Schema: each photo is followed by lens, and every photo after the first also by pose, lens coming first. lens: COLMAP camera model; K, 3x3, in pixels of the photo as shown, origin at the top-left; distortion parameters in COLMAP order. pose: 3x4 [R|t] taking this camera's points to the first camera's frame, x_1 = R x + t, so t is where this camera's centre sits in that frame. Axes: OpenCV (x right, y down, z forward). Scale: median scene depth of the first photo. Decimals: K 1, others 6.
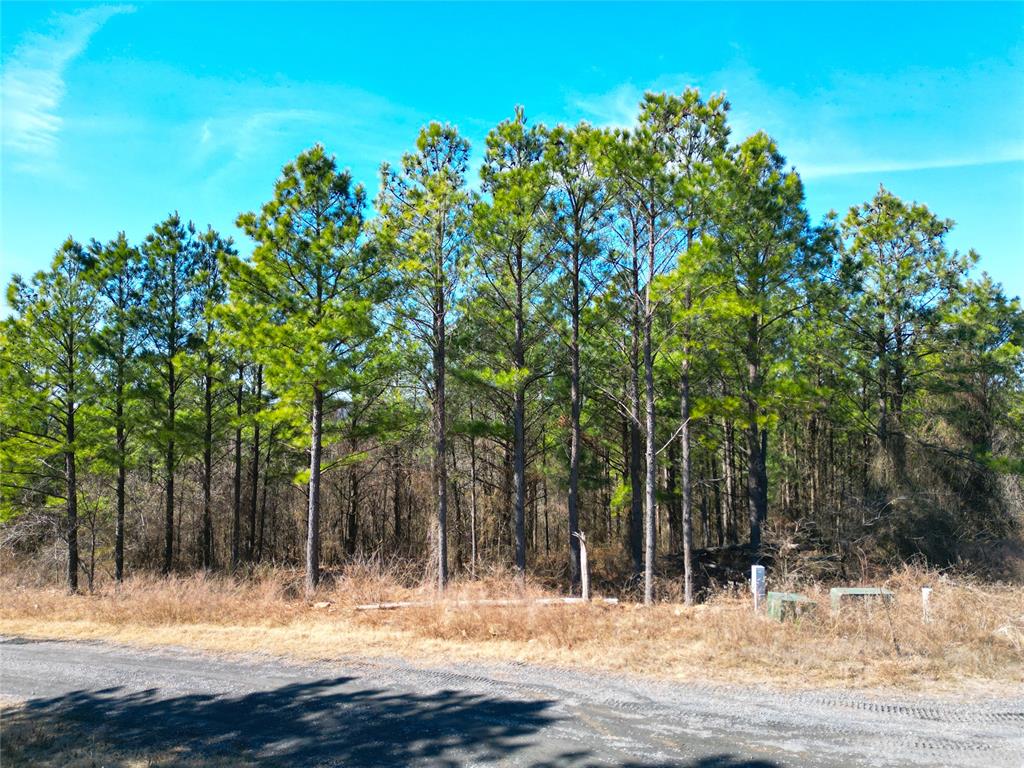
lens RADIAL K [[706.2, 0, 512.0], [0, 706.2, 384.0], [0, 0, 1]] dist [0.071162, -0.068100]
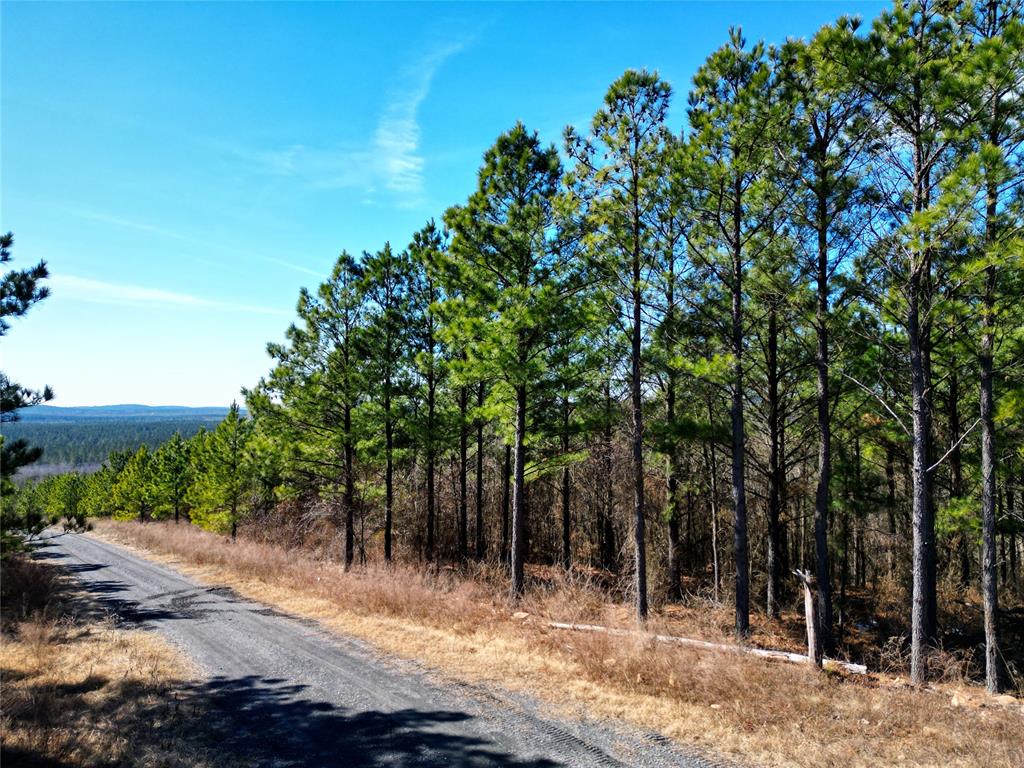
lens RADIAL K [[706.2, 0, 512.0], [0, 706.2, 384.0], [0, 0, 1]] dist [0.071162, -0.068100]
pose [[0.894896, -0.012088, -0.446111, 0.143725], [0.013612, 0.999907, 0.000212, 0.007039], [0.446067, -0.006262, 0.894978, 0.168371]]
